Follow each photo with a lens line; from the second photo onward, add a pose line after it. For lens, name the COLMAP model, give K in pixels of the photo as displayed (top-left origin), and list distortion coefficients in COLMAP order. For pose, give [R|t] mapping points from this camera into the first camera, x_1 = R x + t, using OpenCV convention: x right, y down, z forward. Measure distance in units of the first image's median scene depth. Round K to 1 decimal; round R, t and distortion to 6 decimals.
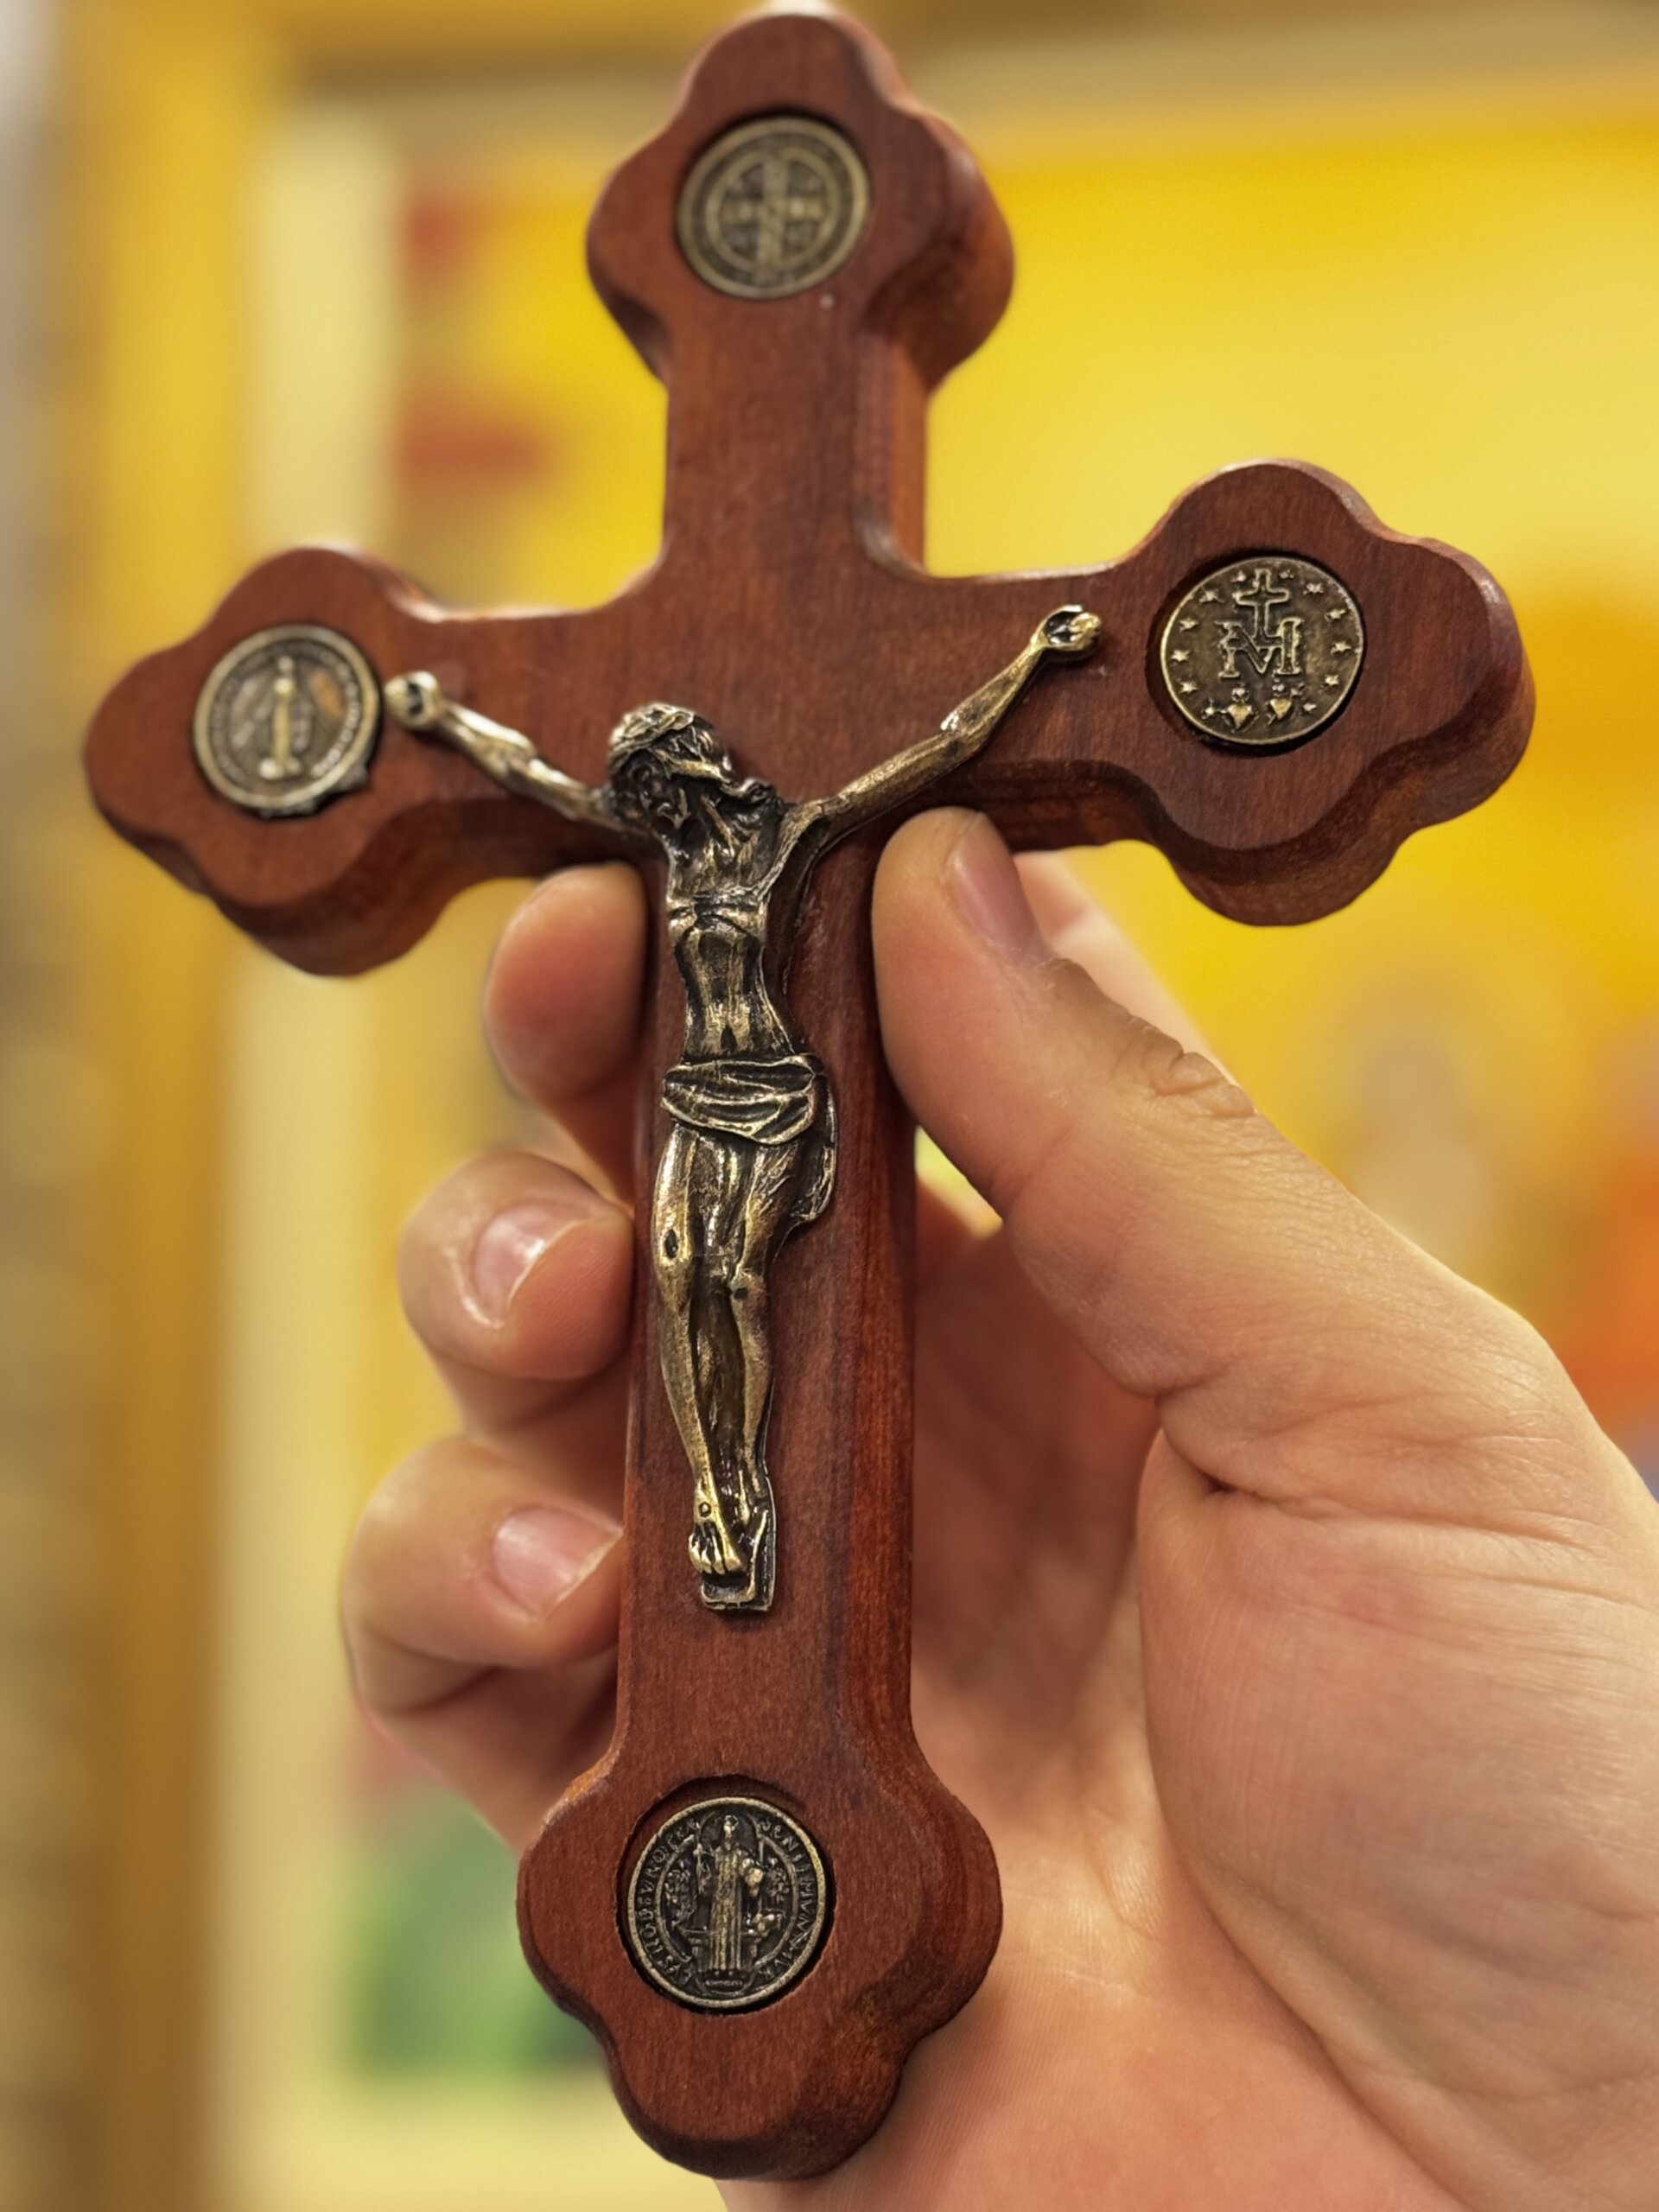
lens RADIAL K [[4450.2, 0, 829.5], [0, 4450.2, 1106.0], [0, 0, 1]] dist [0.118467, -0.483104]
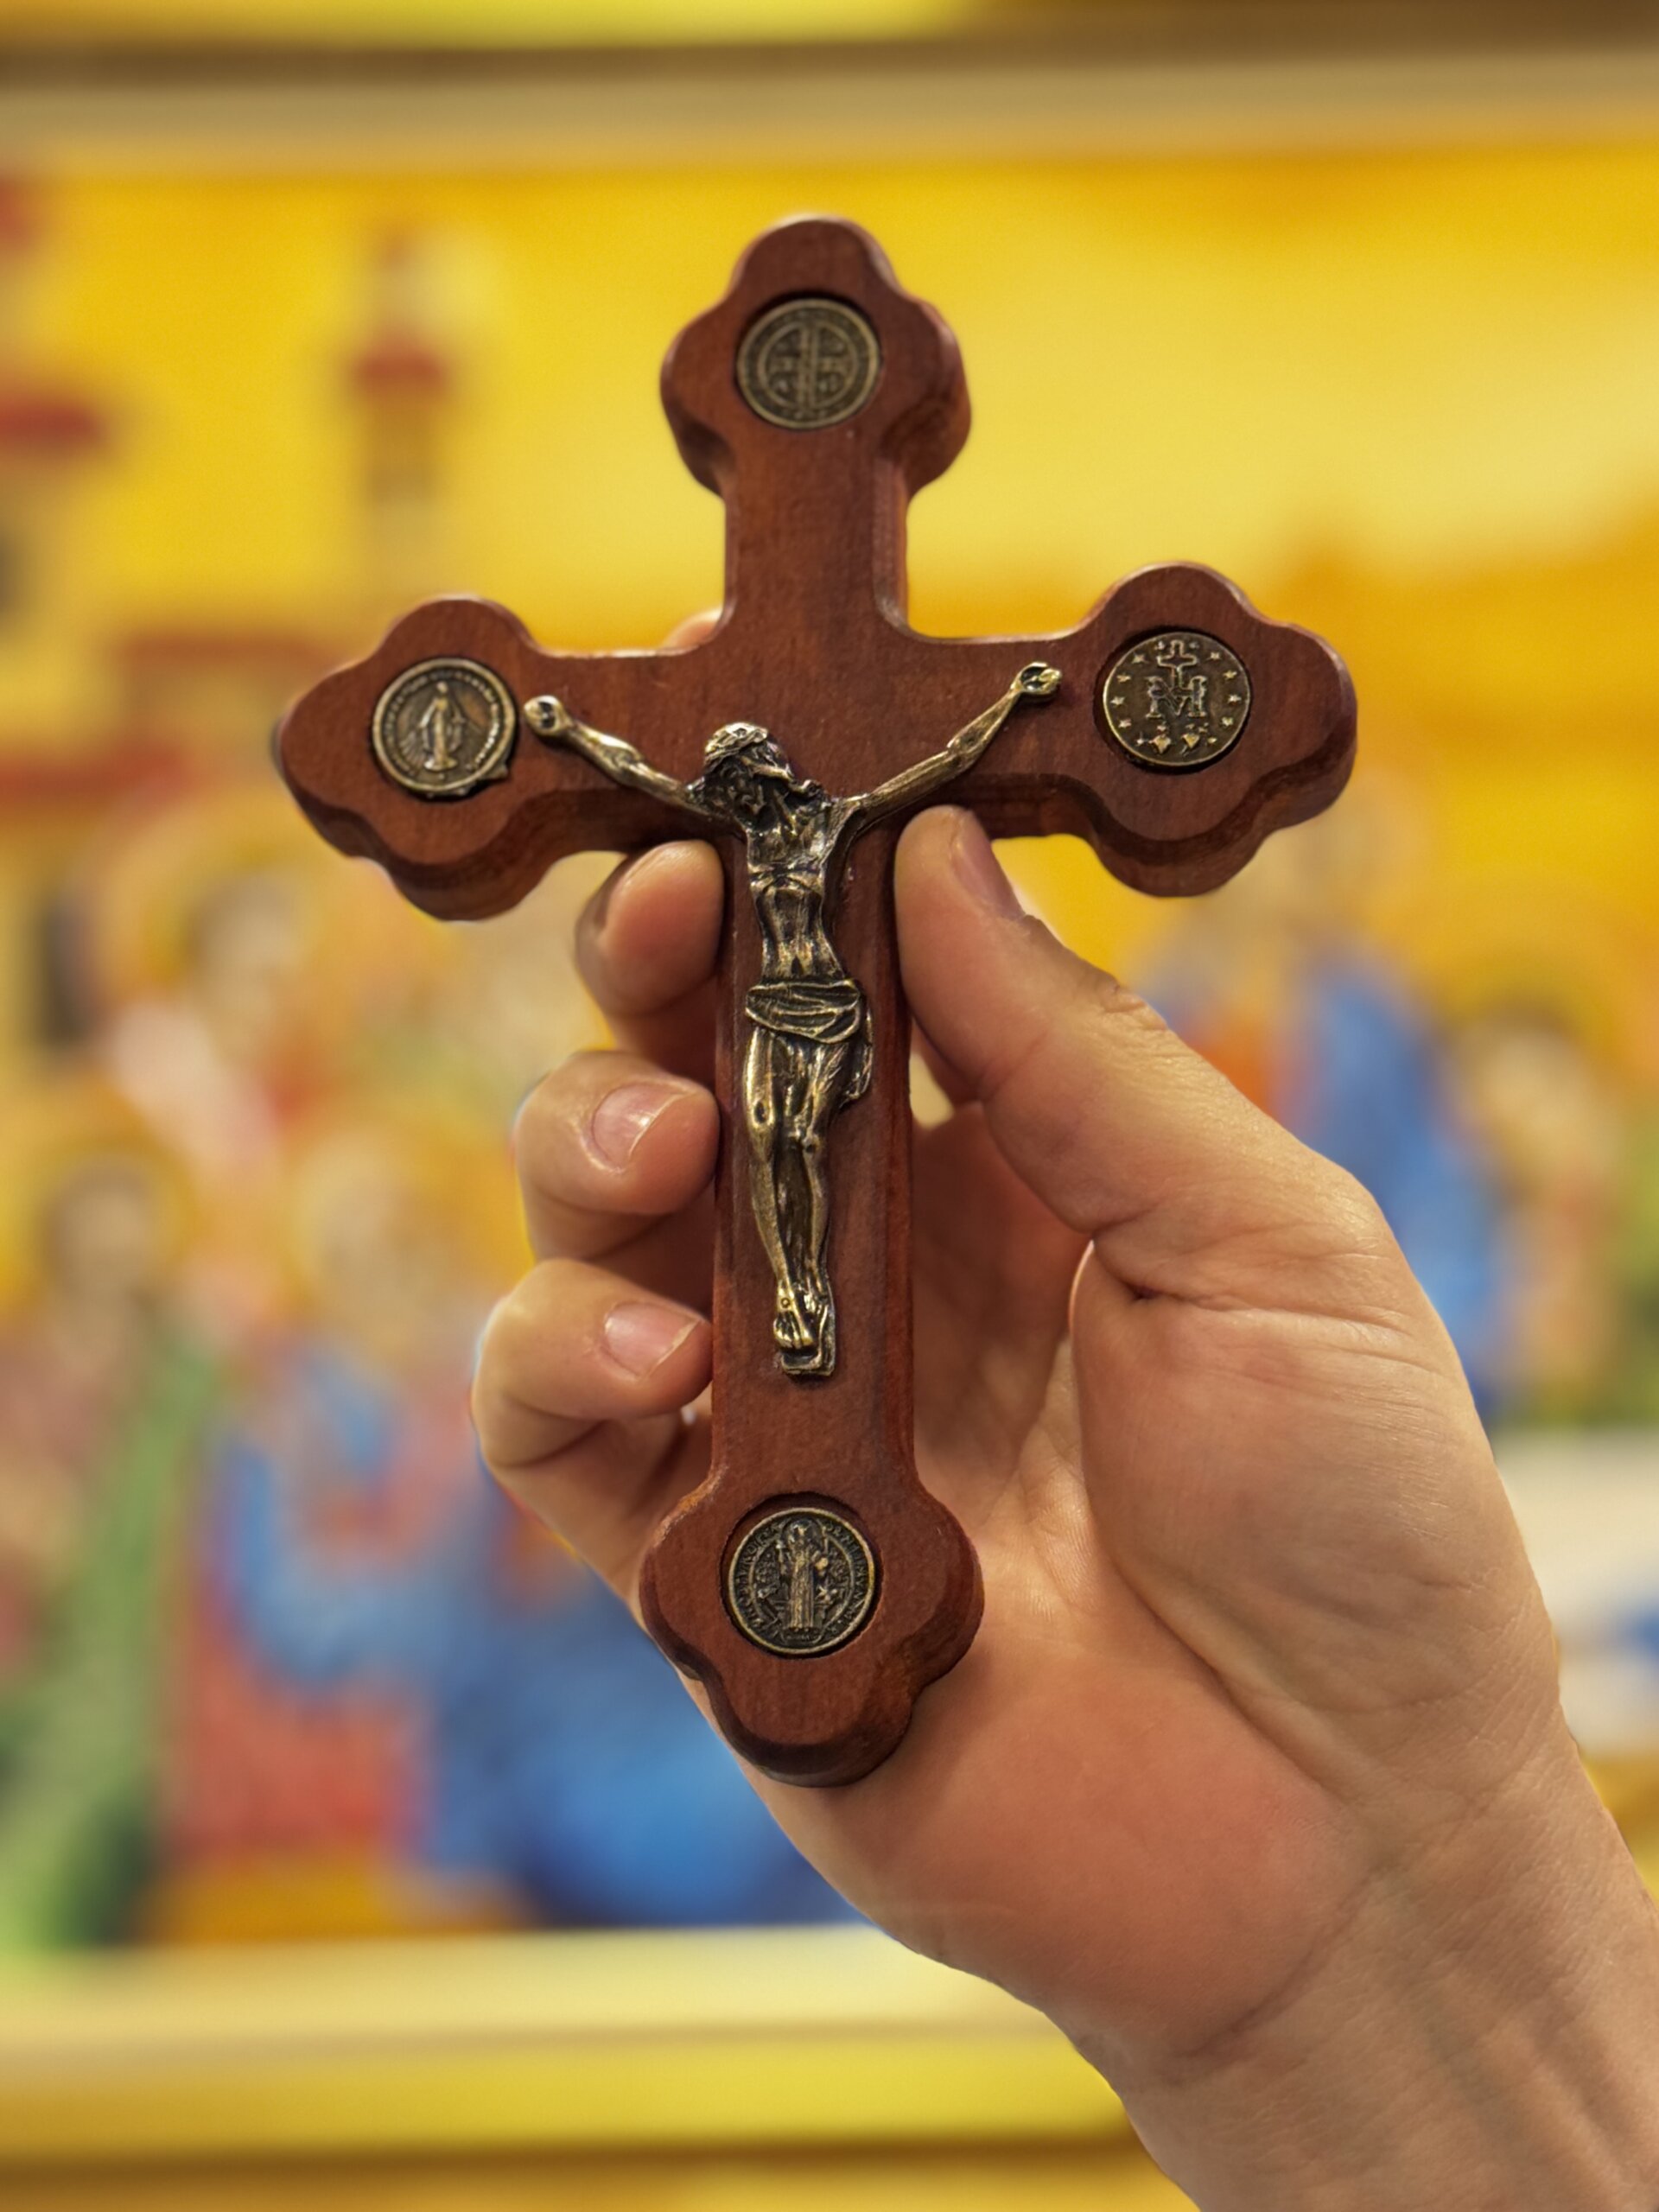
lens RADIAL K [[4450.2, 0, 829.5], [0, 4450.2, 1106.0], [0, 0, 1]] dist [0.118467, -0.483104]
pose [[0.990272, 0.020326, 0.137655, -0.202278], [-0.018530, 0.999726, -0.014318, 0.047851], [-0.137908, 0.011628, 0.990377, -0.370787]]
